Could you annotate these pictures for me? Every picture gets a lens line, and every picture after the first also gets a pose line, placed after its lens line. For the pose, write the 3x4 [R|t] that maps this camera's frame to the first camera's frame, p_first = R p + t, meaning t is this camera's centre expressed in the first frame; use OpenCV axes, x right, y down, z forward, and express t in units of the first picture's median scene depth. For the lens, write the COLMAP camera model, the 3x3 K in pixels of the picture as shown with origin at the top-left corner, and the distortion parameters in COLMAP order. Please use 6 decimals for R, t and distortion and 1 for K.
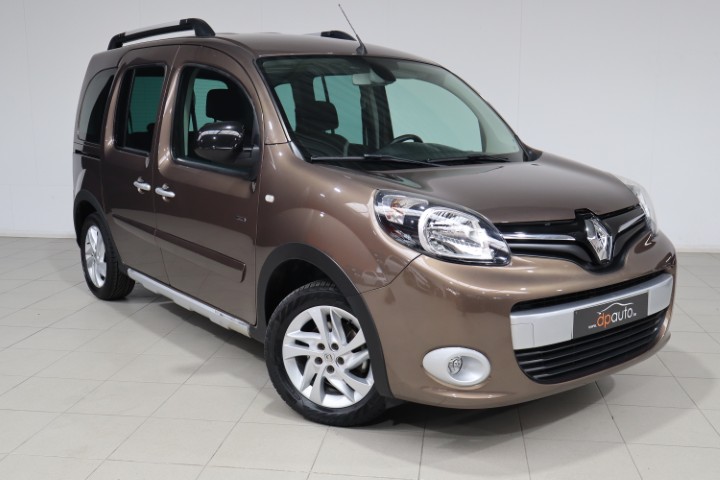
lens RADIAL K [[744.9, 0, 360.0], [0, 744.9, 240.0], [0, 0, 1]] dist [0.003871, 0.005482]
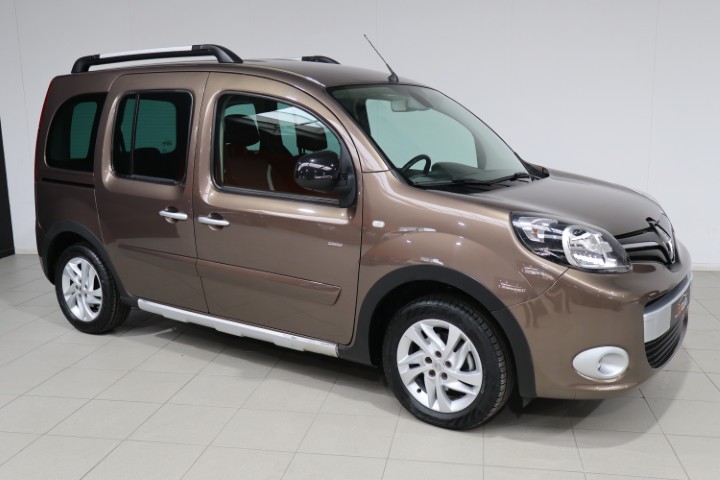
lens RADIAL K [[694.3, 0, 360.0], [0, 694.3, 240.0], [0, 0, 1]] dist [0.000691, -0.007642]
pose [[0.953330, -0.066047, 0.294619, -0.408057], [0.064352, 0.997808, 0.015457, -0.046861], [-0.294994, 0.004224, 0.955490, 0.065699]]
